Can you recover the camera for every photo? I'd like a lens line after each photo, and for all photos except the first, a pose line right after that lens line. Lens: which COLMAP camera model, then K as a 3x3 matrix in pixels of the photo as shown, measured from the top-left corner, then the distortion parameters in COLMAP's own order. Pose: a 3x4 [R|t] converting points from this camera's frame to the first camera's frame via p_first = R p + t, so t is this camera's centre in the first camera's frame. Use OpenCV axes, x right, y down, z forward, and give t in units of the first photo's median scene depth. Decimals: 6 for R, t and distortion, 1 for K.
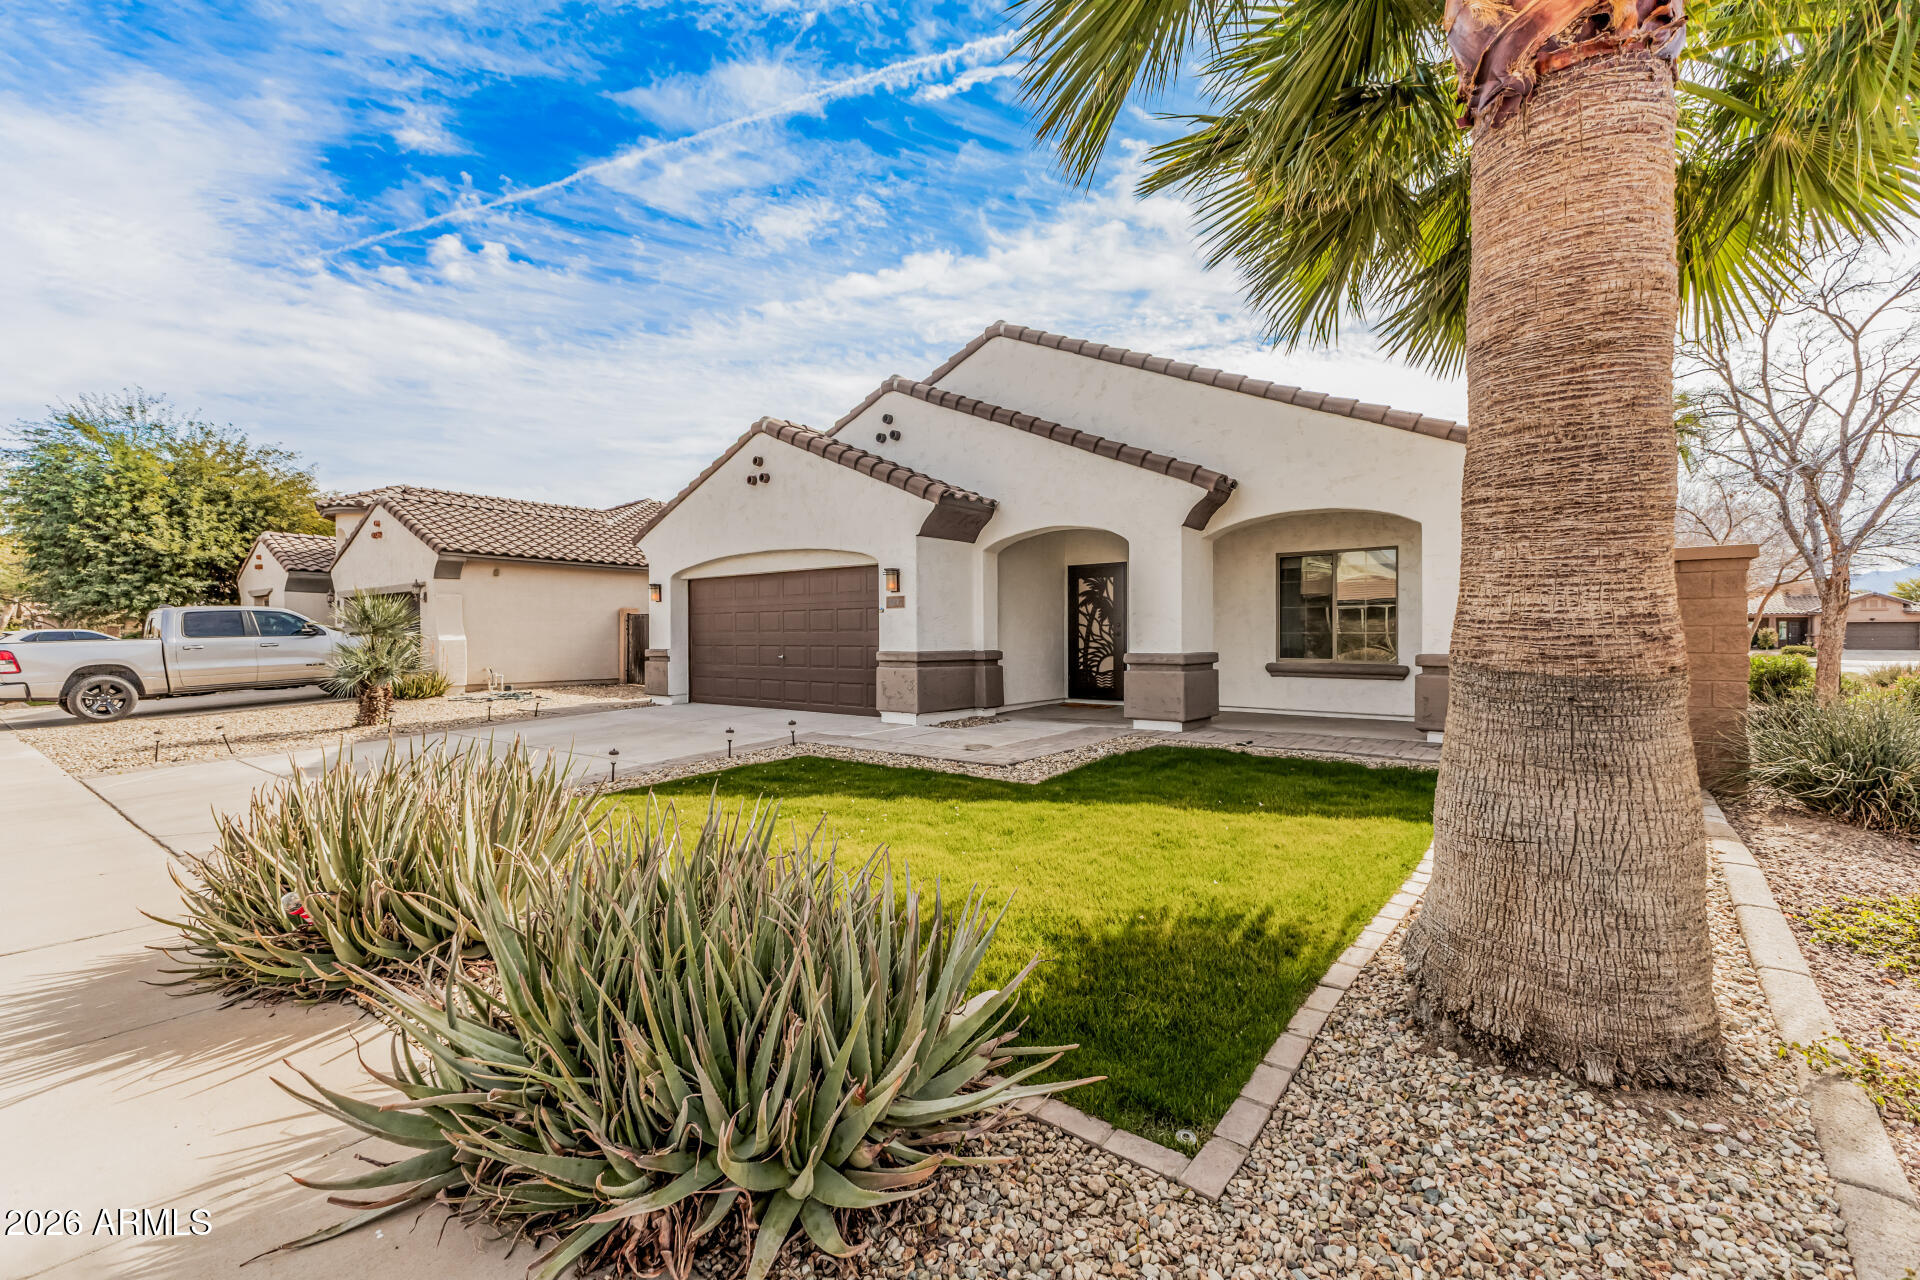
lens RADIAL K [[833.5, 0, 959.0], [0, 833.5, 626.5], [0, 0, 1]] dist [0.002817, -0.000258]
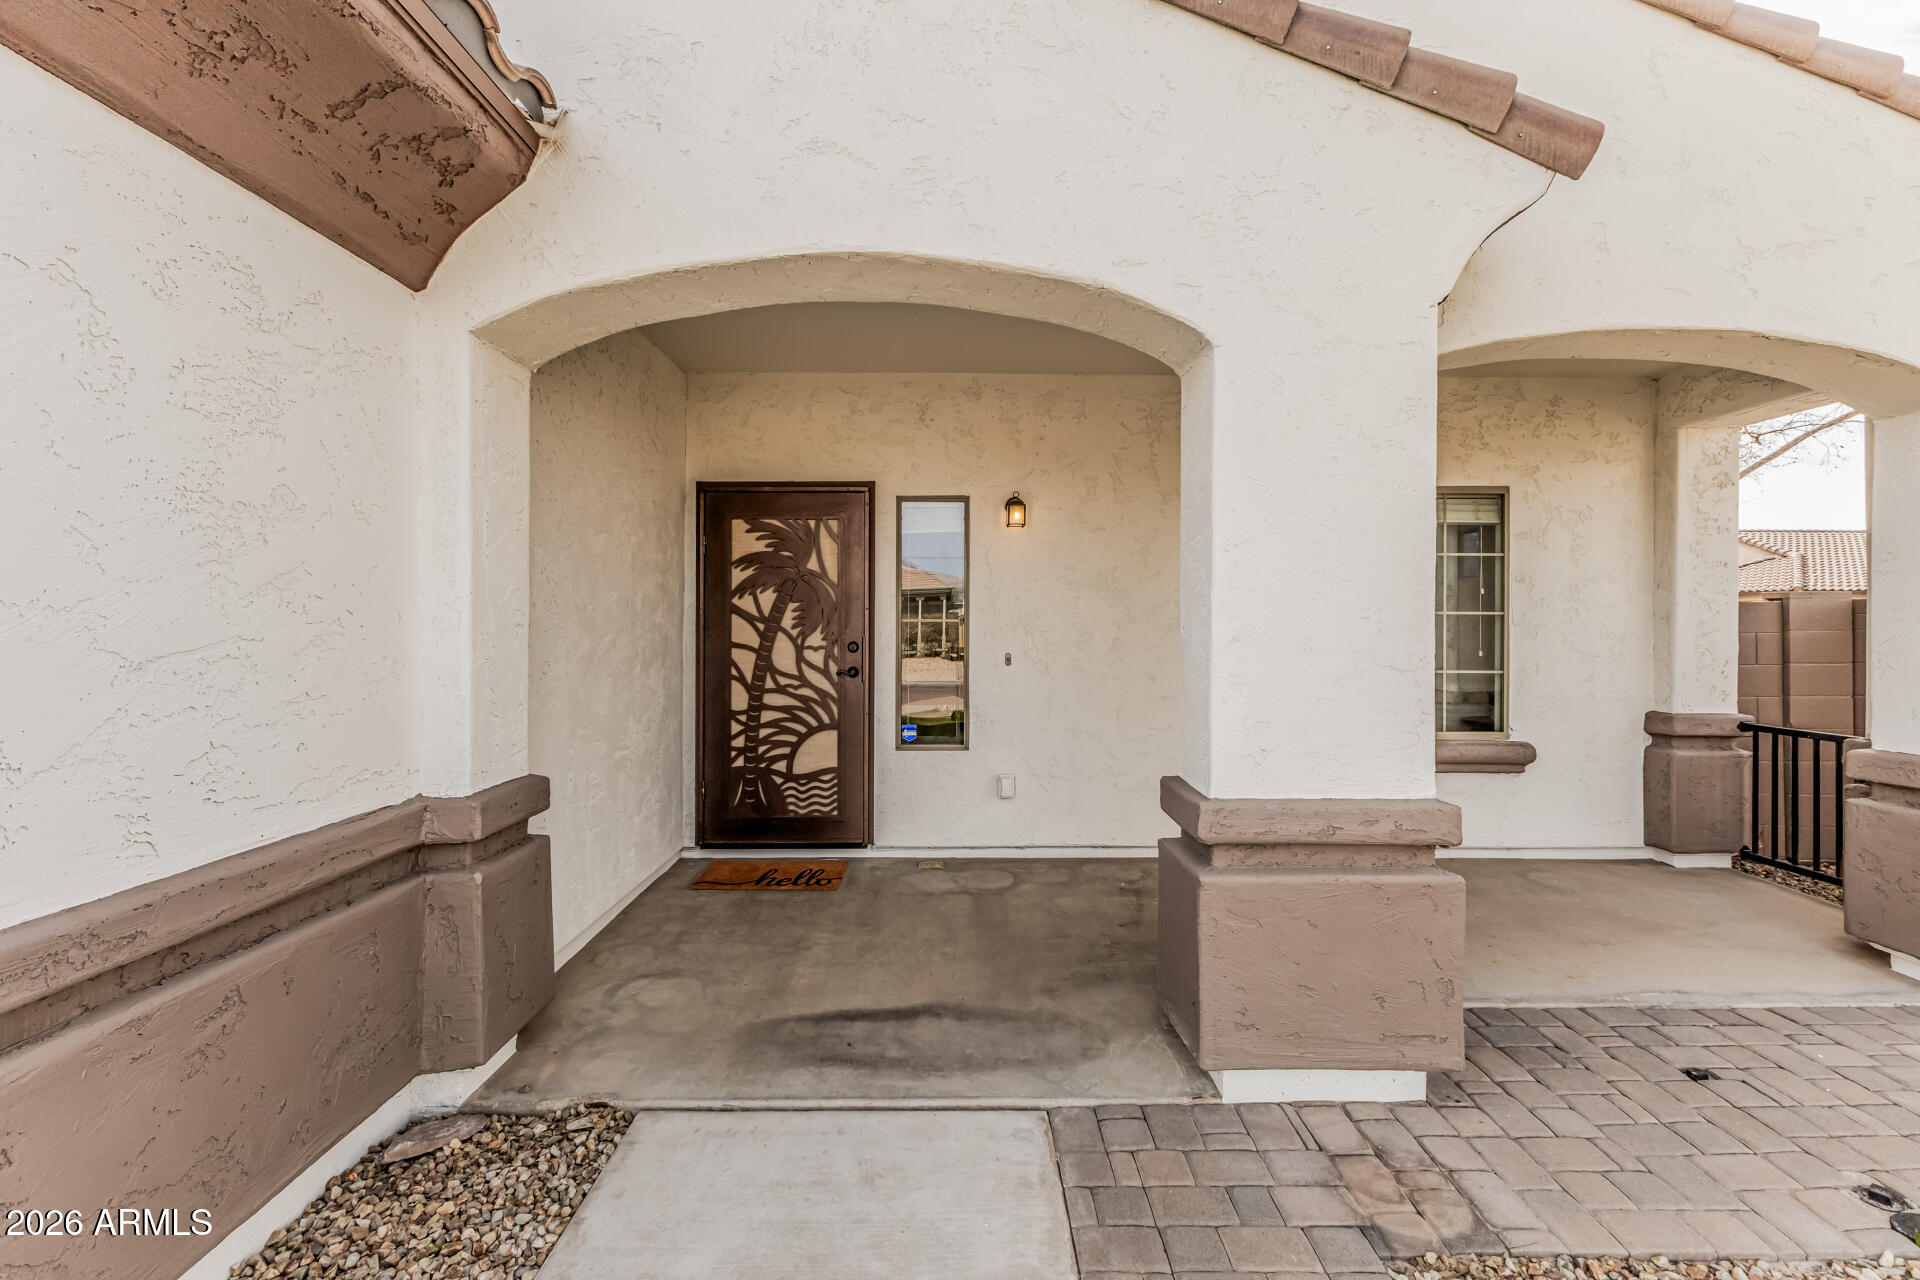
lens RADIAL K [[833.7, 0, 960.6], [0, 833.7, 621.2], [0, 0, 1]] dist [0.008023, -0.000247]
pose [[0.778848, 0.002999, 0.627206, -0.007185], [-0.010386, 0.999913, 0.008116, -0.017087], [-0.627127, -0.012835, 0.778811, 0.670192]]
